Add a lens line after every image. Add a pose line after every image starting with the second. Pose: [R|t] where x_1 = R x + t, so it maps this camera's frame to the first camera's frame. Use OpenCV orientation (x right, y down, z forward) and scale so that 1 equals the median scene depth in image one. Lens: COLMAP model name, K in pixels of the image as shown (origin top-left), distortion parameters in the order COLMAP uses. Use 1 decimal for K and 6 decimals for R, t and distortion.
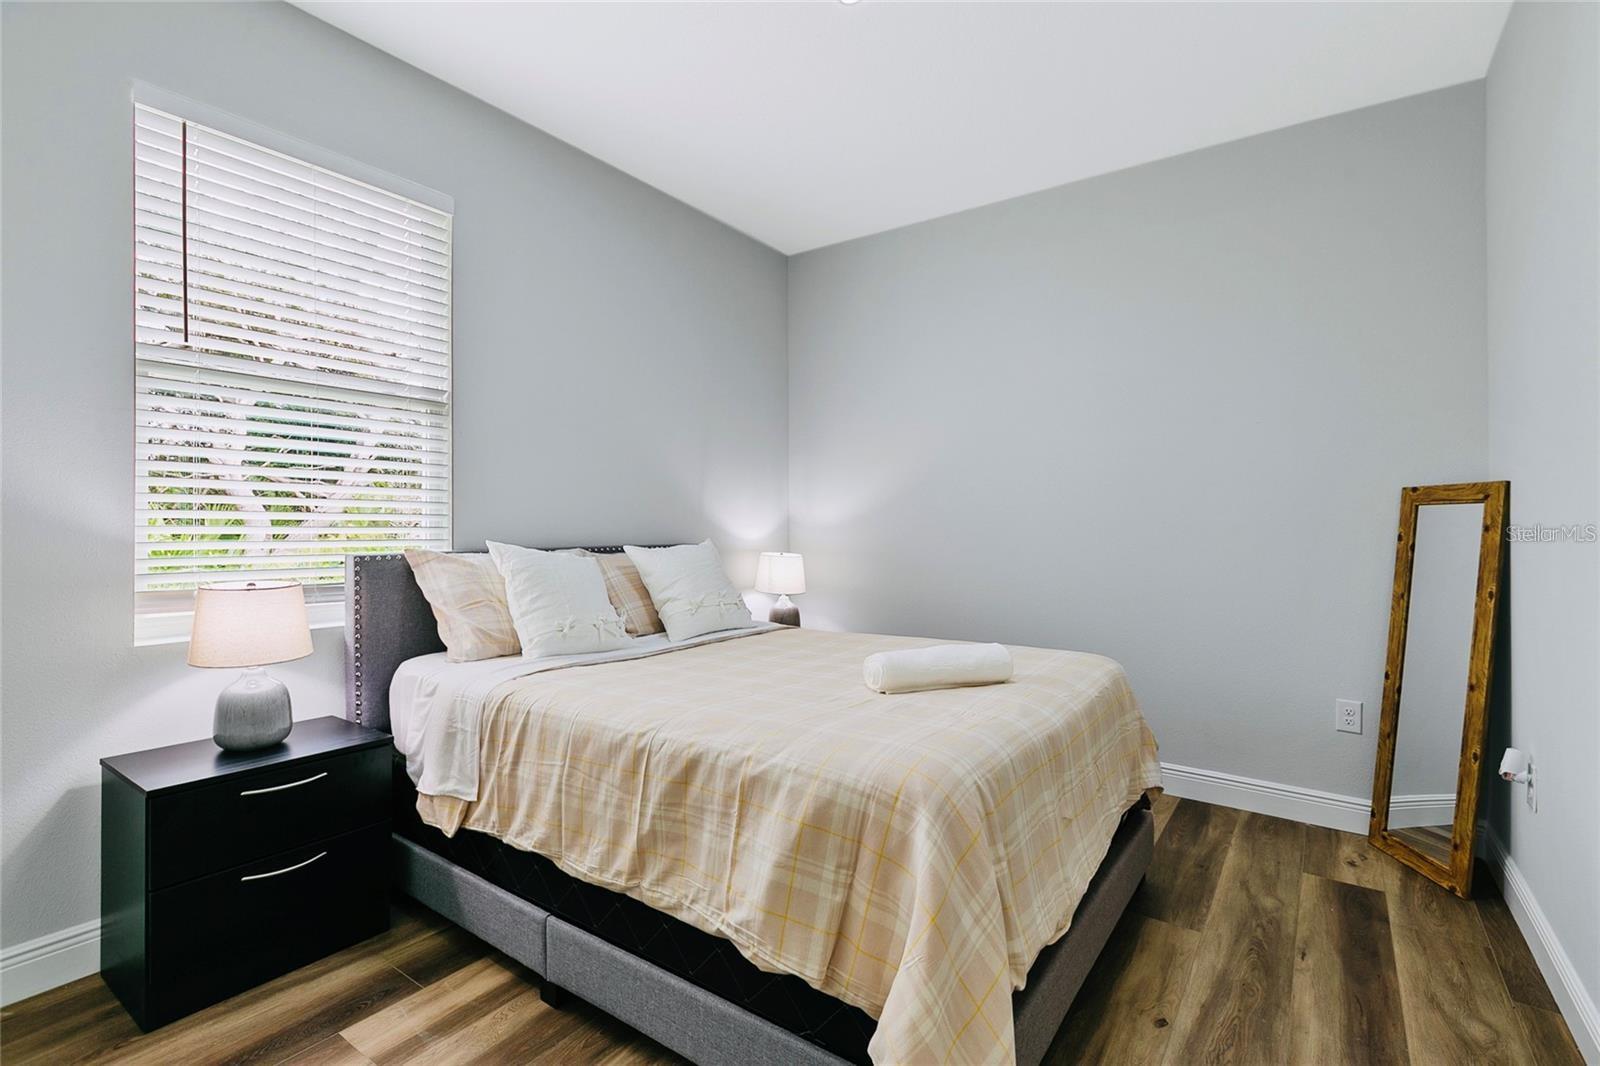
lens RADIAL K [[727.5, 0, 792.1], [0, 727.5, 535.4], [0, 0, 1]] dist [0.003225, 0.000112]
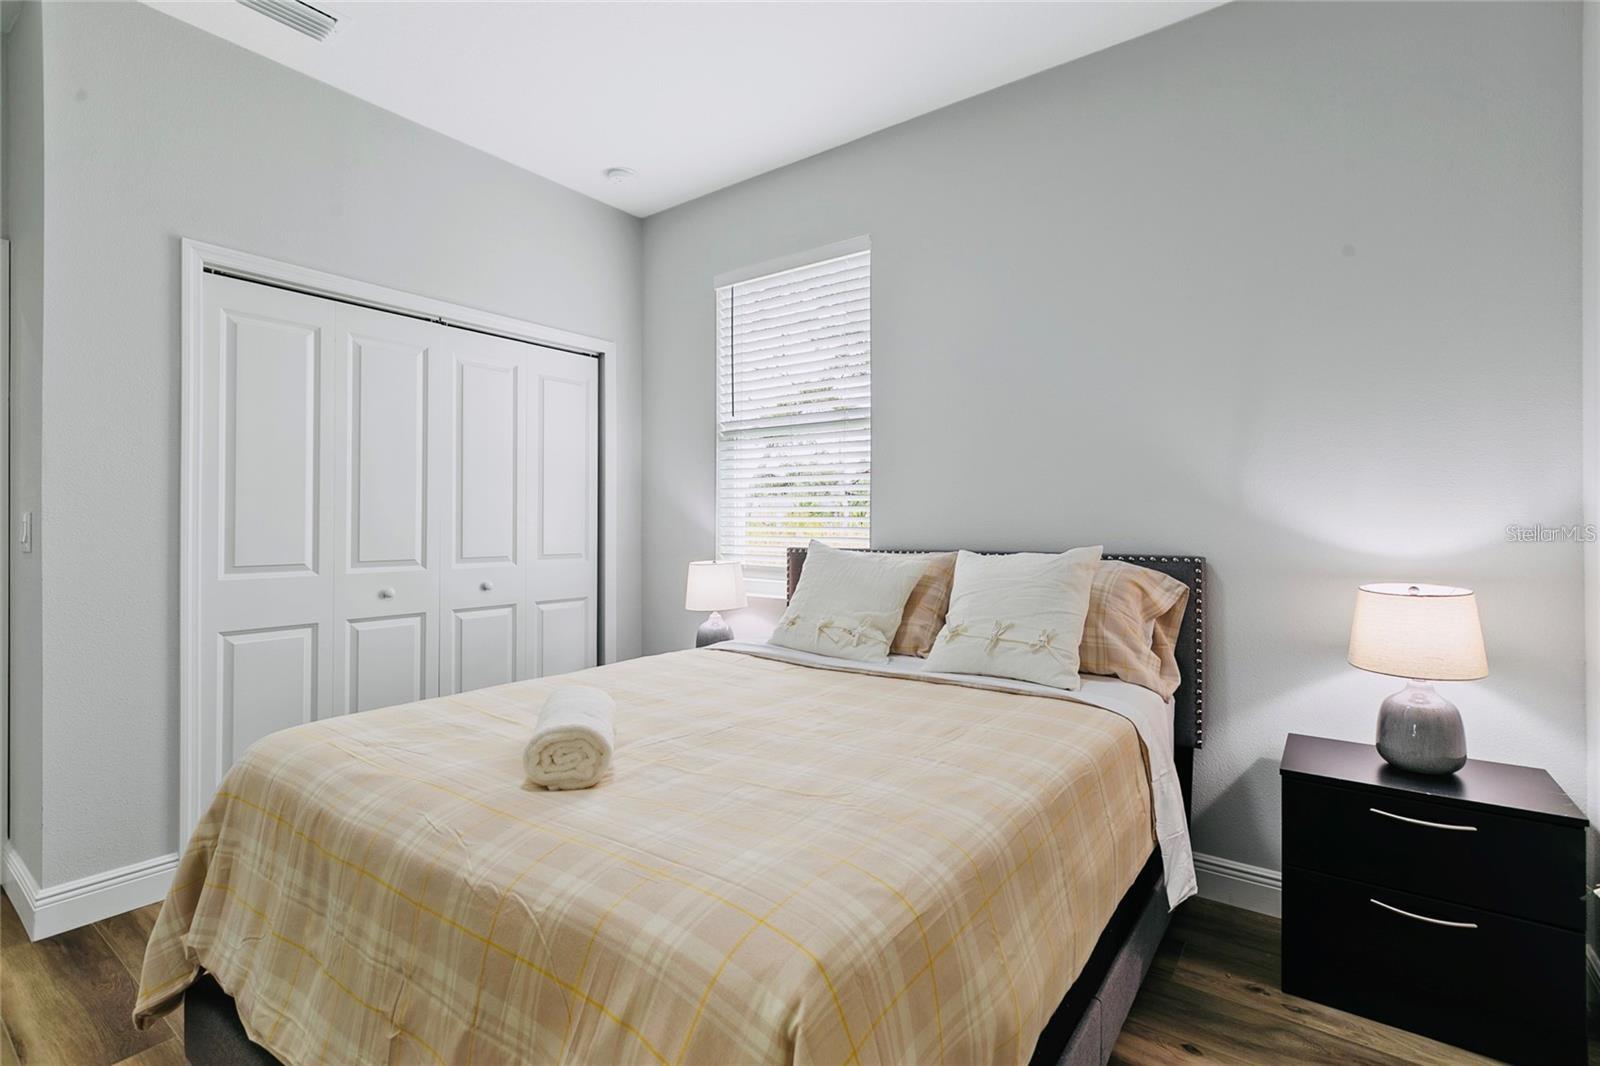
lens RADIAL K [[727.5, 0, 796.5], [0, 727.5, 527.0], [0, 0, 1]] dist [0.003225, 0.000112]
pose [[0.010439, -0.000915, -0.999945, 0.164180], [-0.009575, 0.999954, -0.001015, -0.002320], [0.999900, 0.009585, 0.010429, 0.220462]]
